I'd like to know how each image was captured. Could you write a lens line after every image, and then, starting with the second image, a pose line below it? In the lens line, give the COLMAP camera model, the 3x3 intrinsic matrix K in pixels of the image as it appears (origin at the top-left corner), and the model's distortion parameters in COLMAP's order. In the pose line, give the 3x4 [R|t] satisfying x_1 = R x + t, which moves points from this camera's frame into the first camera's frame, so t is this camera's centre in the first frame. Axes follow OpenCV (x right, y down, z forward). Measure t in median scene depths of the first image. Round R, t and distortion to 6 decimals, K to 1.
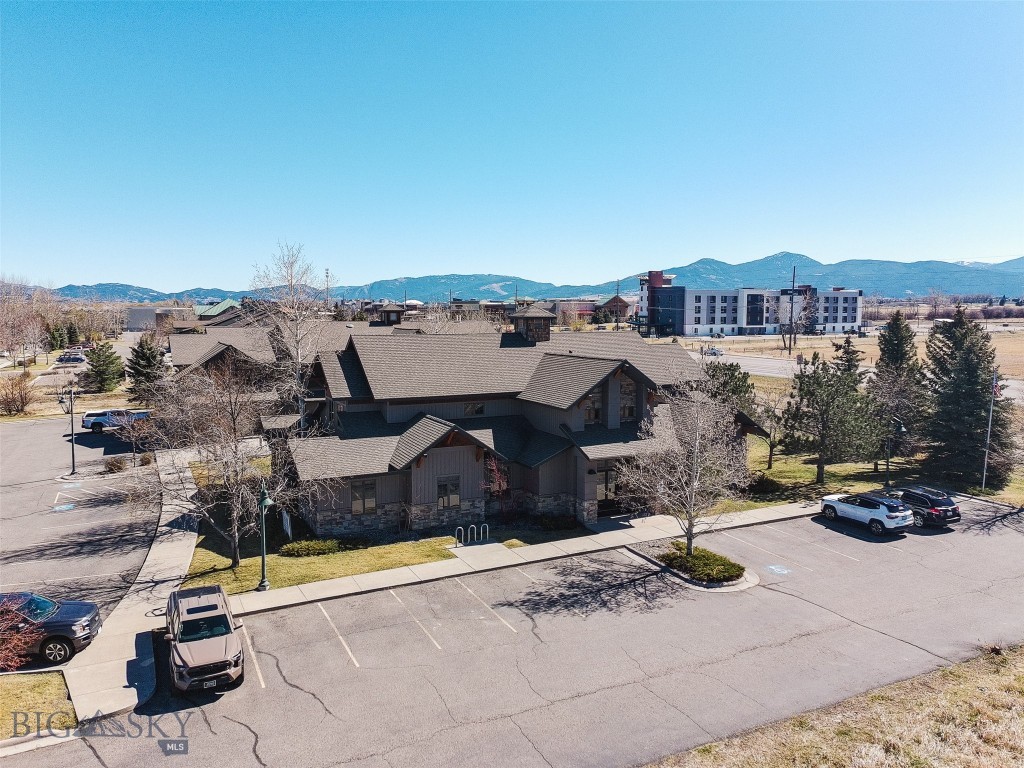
lens RADIAL K [[759.1, 0, 508.5], [0, 759.1, 375.8], [0, 0, 1]] dist [0.080369, -0.077229]
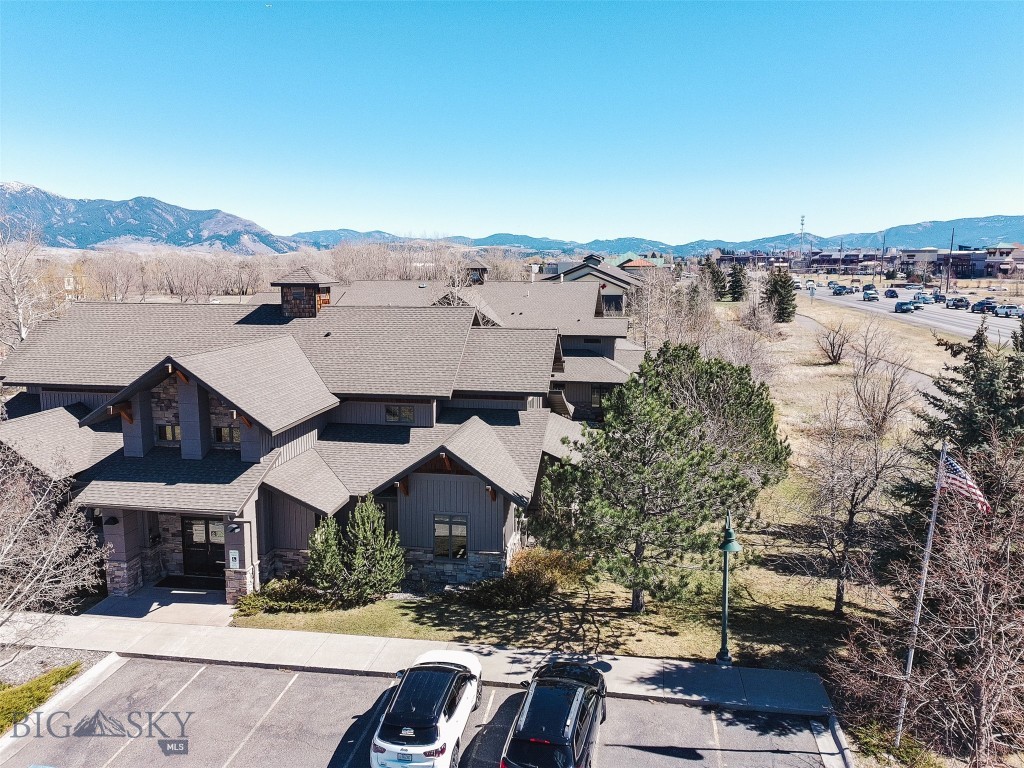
lens RADIAL K [[759.1, 0, 508.5], [0, 759.1, 375.8], [0, 0, 1]] dist [0.080369, -0.077229]
pose [[0.808980, 0.086594, -0.581424, 0.734431], [-0.049644, 0.995621, 0.079209, -0.067707], [0.585737, -0.035214, 0.809736, 0.624673]]
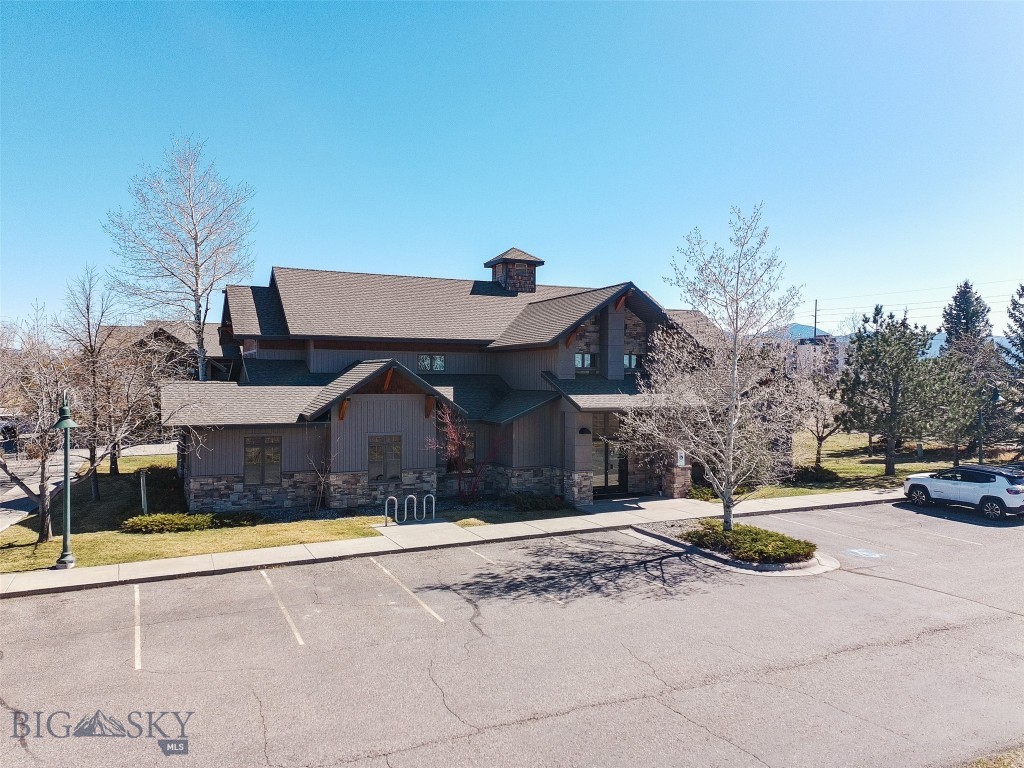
lens RADIAL K [[759.1, 0, 508.5], [0, 759.1, 375.8], [0, 0, 1]] dist [0.080369, -0.077229]
pose [[0.999887, 0.004527, -0.014341, 0.044891], [-0.005815, 0.995829, -0.091059, 0.132759], [0.013869, 0.091132, 0.995742, 0.264735]]
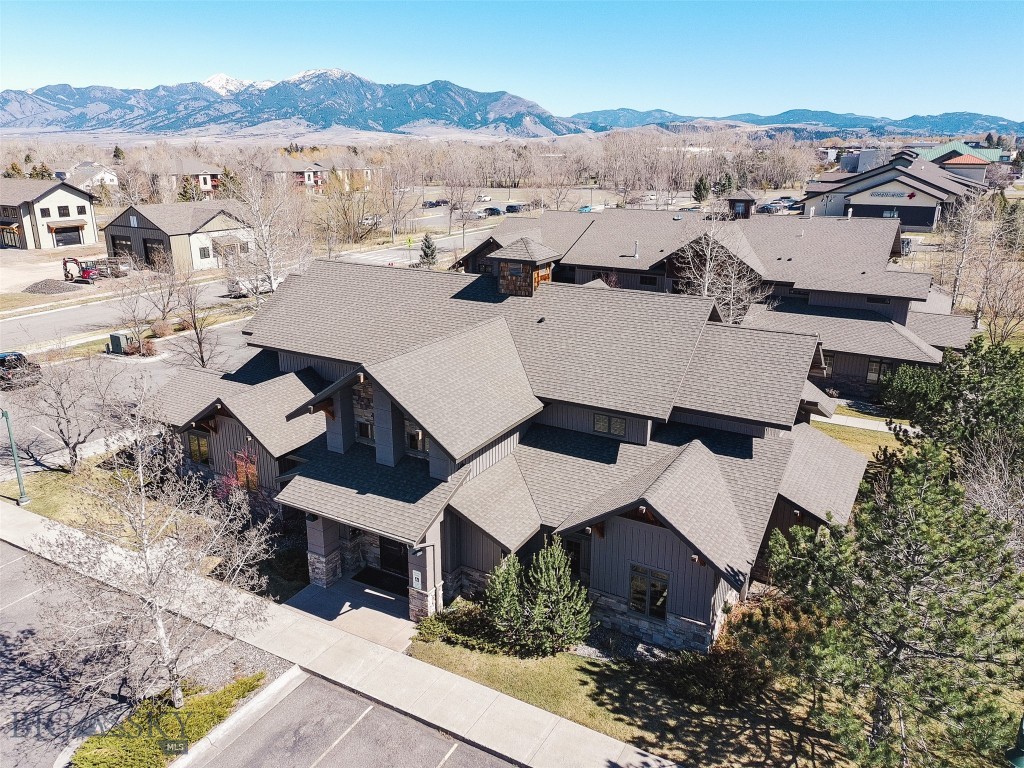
lens RADIAL K [[759.1, 0, 508.5], [0, 759.1, 375.8], [0, 0, 1]] dist [0.080369, -0.077229]
pose [[0.558756, 0.242675, -0.793033, 0.675523], [-0.073301, 0.966939, 0.244246, -0.162849], [0.826087, -0.078344, 0.558071, 0.735235]]
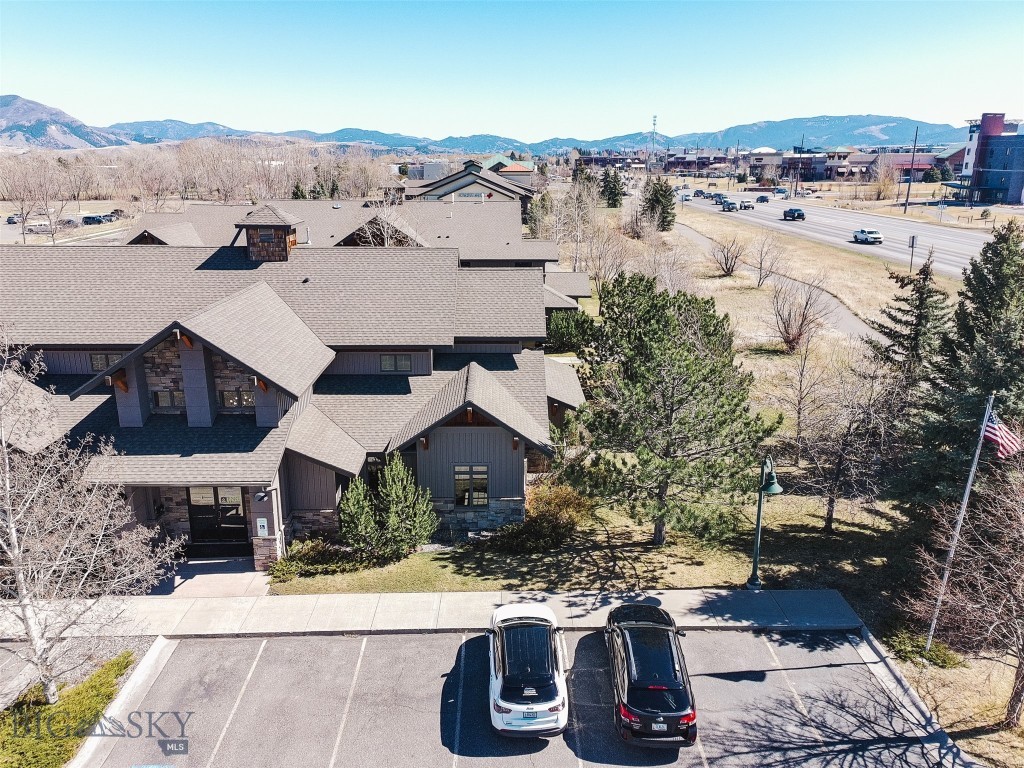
lens RADIAL K [[757.2, 0, 508.6], [0, 757.2, 379.3], [0, 0, 1]] dist [0.084548, -0.083507]
pose [[0.903675, 0.120206, -0.411001, 0.614068], [-0.038671, 0.978779, 0.201239, -0.102958], [0.426469, -0.165961, 0.889146, 0.558220]]
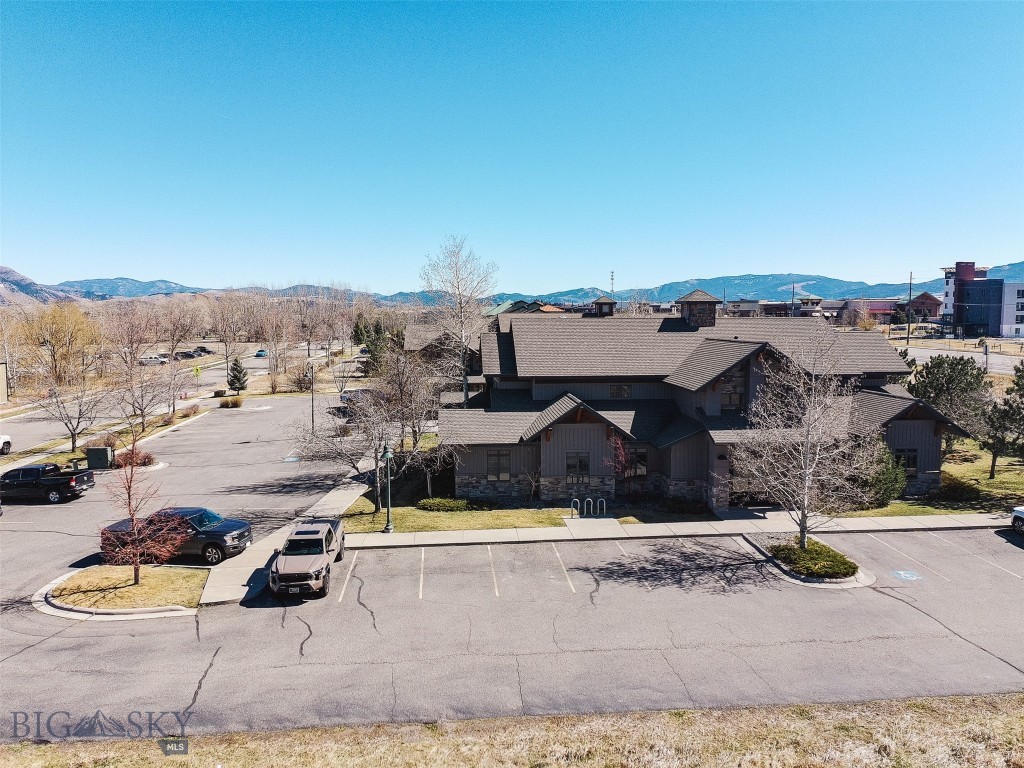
lens RADIAL K [[759.1, 0, 508.5], [0, 759.1, 375.8], [0, 0, 1]] dist [0.080369, -0.077229]
pose [[0.930853, 0.028648, -0.364268, 0.196560], [-0.029939, 0.999550, 0.002103, 0.027331], [0.364164, 0.008949, 0.931292, -0.001831]]
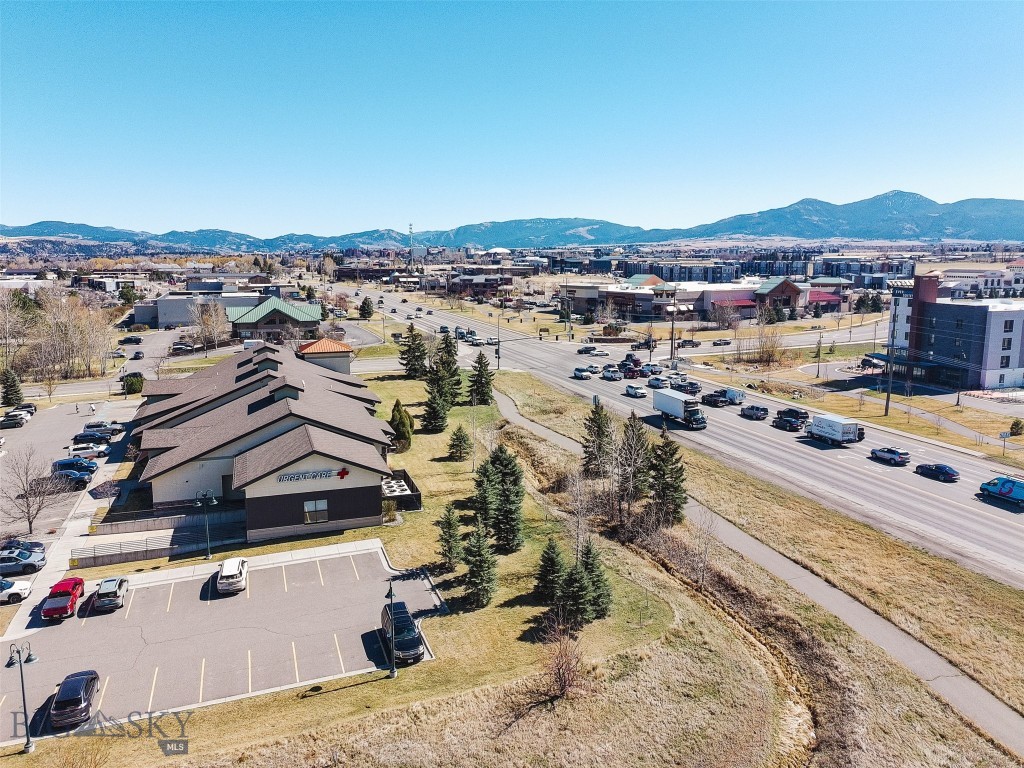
lens RADIAL K [[757.7, 0, 508.3], [0, 757.7, 383.0], [0, 0, 1]] dist [0.071813, -0.064843]
pose [[0.993890, 0.016667, -0.109105, -0.391258], [-0.007691, 0.996588, 0.082175, -0.569137], [0.110103, -0.080833, 0.990628, 2.012012]]
